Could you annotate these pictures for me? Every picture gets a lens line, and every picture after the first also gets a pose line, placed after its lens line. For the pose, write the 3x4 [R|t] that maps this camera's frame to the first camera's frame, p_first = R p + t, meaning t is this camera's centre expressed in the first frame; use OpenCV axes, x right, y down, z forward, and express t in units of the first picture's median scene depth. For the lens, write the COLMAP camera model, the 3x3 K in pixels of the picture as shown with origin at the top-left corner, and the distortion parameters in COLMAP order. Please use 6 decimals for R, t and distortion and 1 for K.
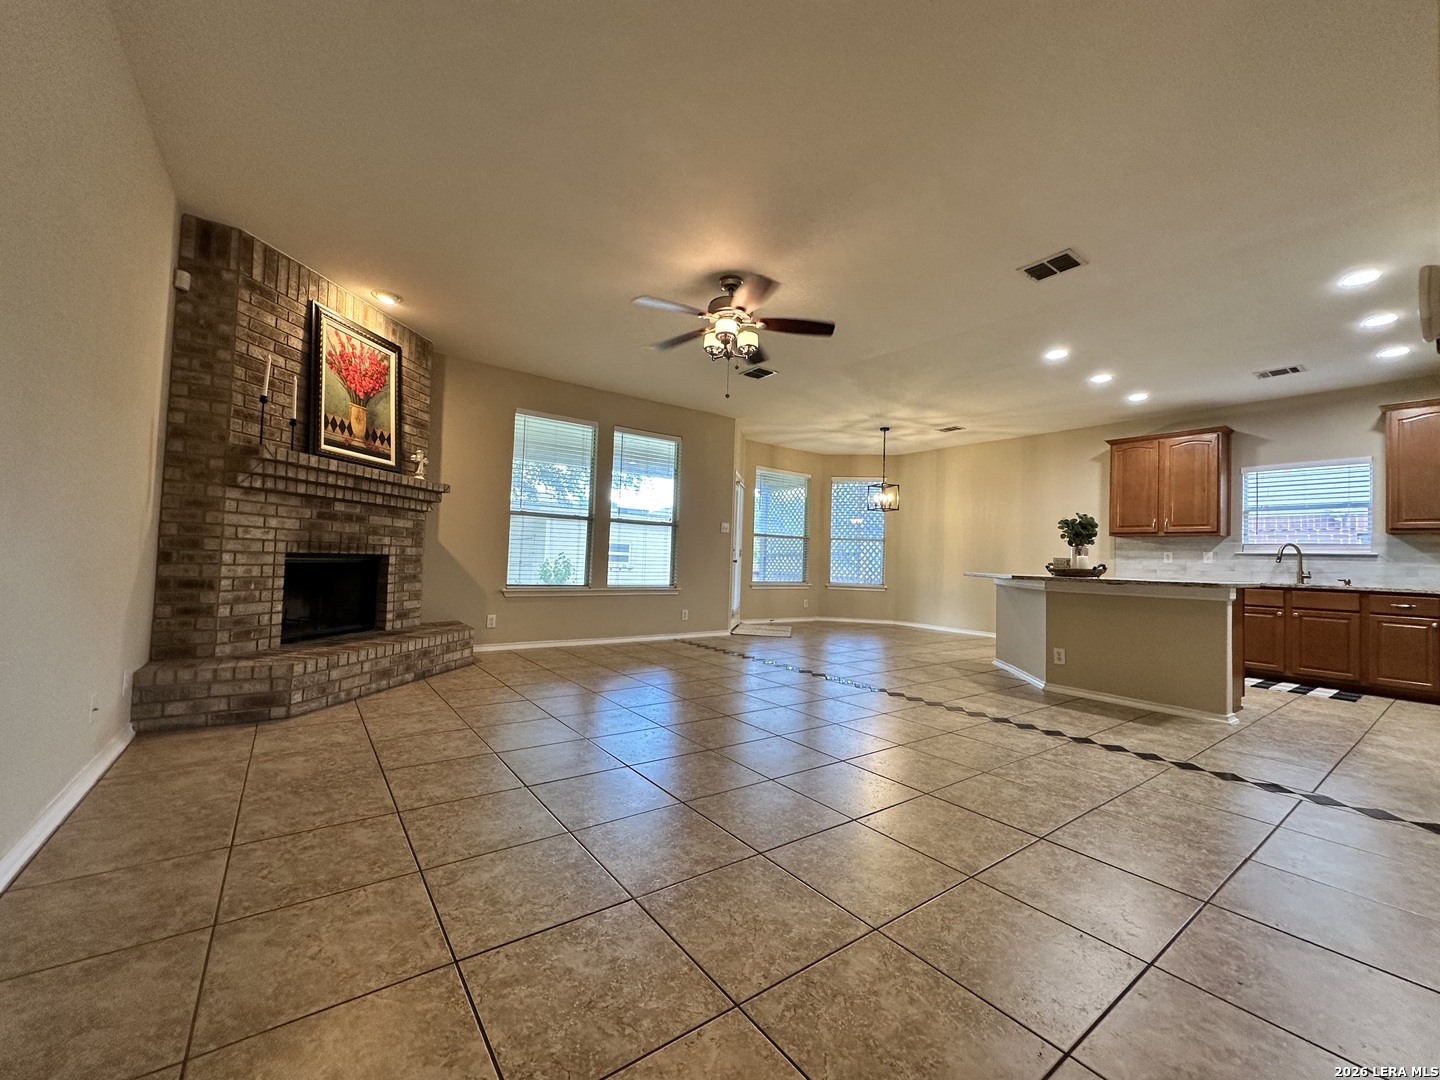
lens RADIAL K [[576.7, 0, 732.2], [0, 576.7, 529.0], [0, 0, 1]] dist [-0.006412, 0.000187]
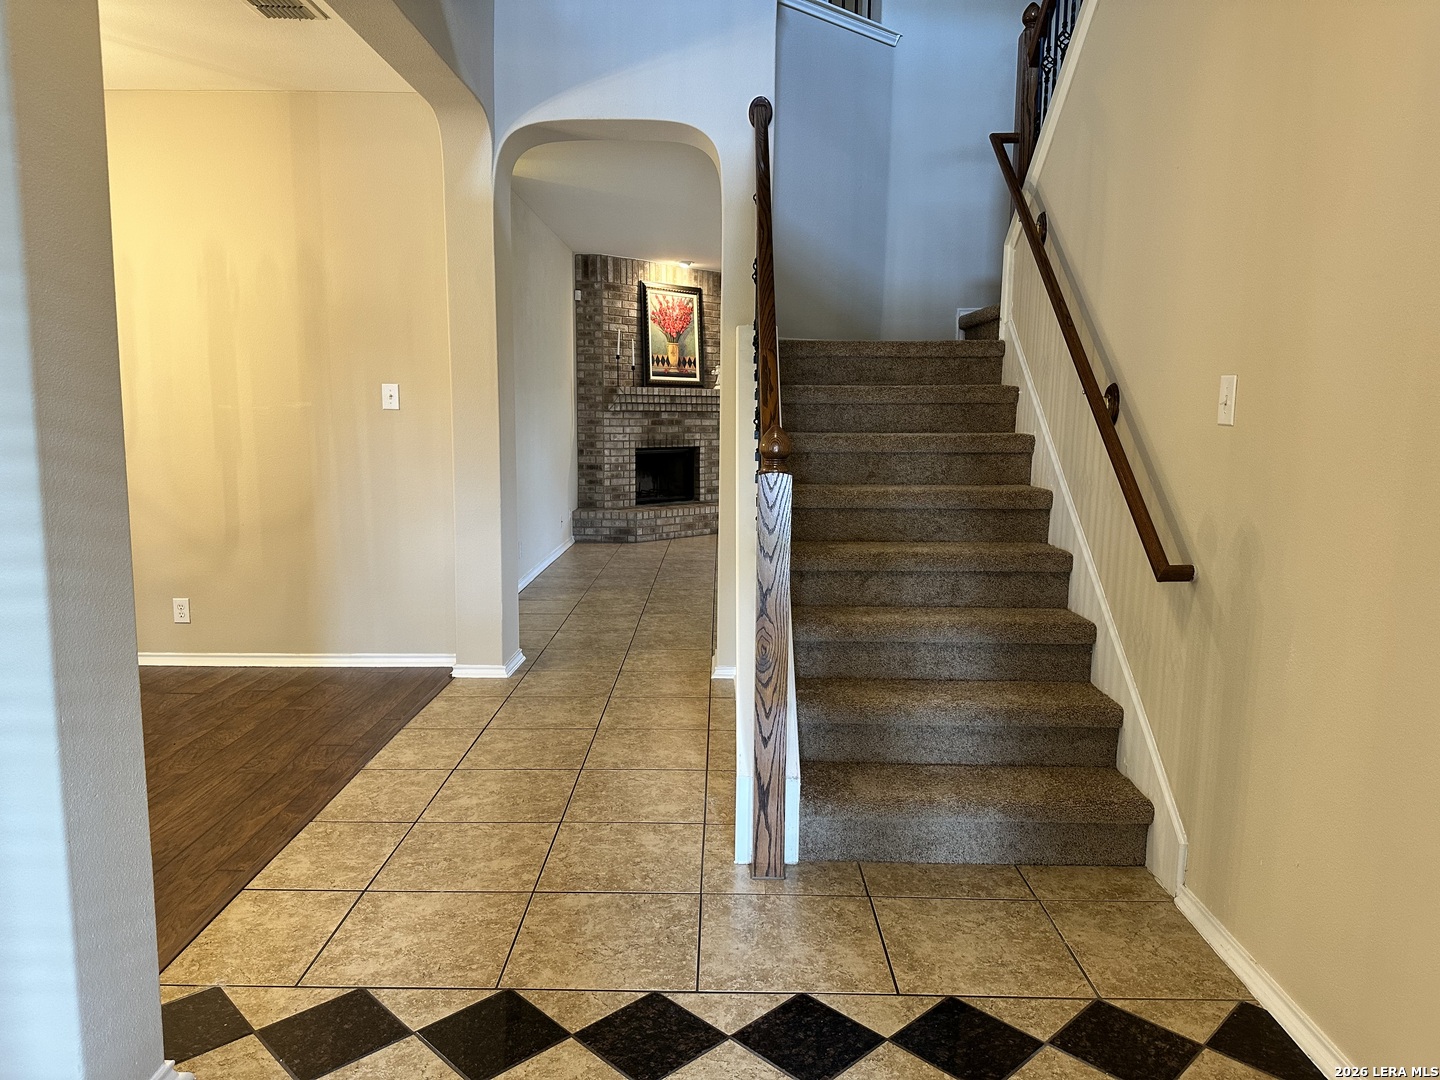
lens RADIAL K [[1007.9, 0, 727.6], [0, 1007.9, 489.3], [0, 0, 1]] dist [0.056017, -0.065608]
pose [[0.801042, 0.025411, -0.598069, 1.131701], [0.046679, 0.993405, 0.104729, -0.128780], [0.596786, -0.111810, 0.794572, -1.112786]]
